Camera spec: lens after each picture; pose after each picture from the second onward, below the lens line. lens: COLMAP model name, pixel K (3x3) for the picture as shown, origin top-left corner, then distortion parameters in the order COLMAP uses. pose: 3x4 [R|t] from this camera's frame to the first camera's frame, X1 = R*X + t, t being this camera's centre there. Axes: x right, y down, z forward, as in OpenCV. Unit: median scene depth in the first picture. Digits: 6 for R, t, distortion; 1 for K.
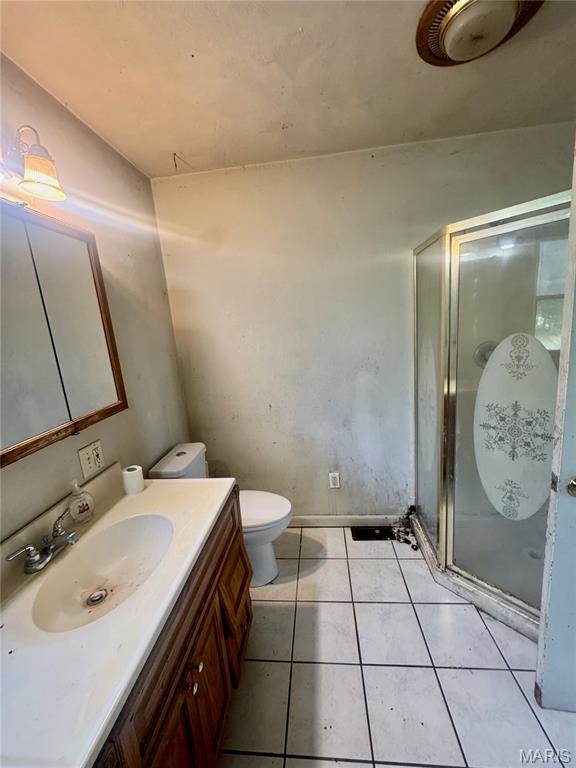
lens RADIAL K [[306.3, 0, 288.0], [0, 306.3, 384.0], [0, 0, 1]] dist [0.000624, 0.000164]
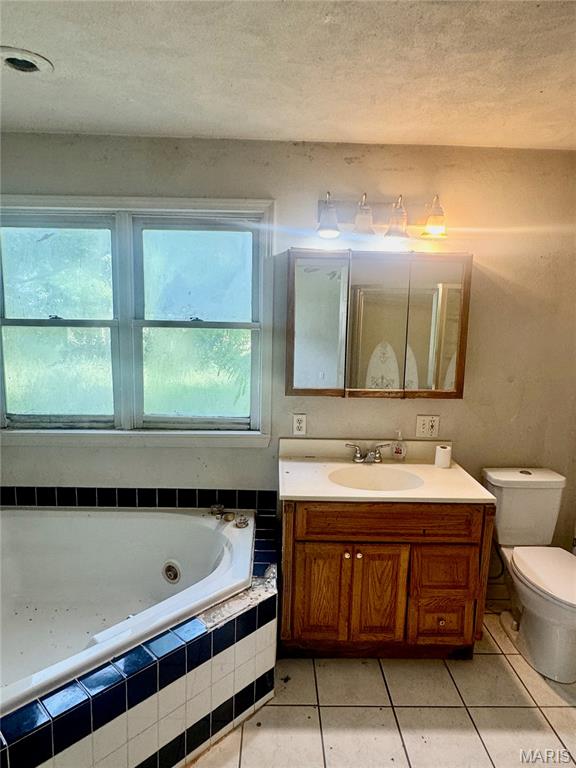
lens RADIAL K [[478.9, 0, 288.0], [0, 478.9, 384.0], [0, 0, 1]] dist [-0.000627, -0.000134]
pose [[0.112866, 0.233988, -0.965666, 1.192934], [-0.225752, 0.952498, 0.204411, -0.205988], [0.967625, 0.194930, 0.160327, 0.066578]]
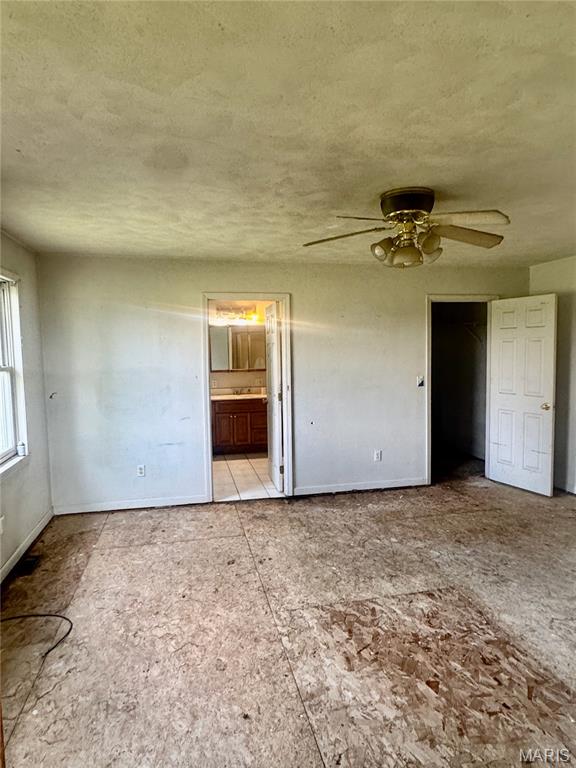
lens RADIAL K [[478.9, 0, 288.0], [0, 478.9, 384.0], [0, 0, 1]] dist [-0.000627, -0.000134]
pose [[0.303837, 0.150490, -0.940764, 4.978932], [-0.195781, 0.976234, 0.092933, -0.349566], [0.932391, 0.155947, 0.326079, -0.584230]]
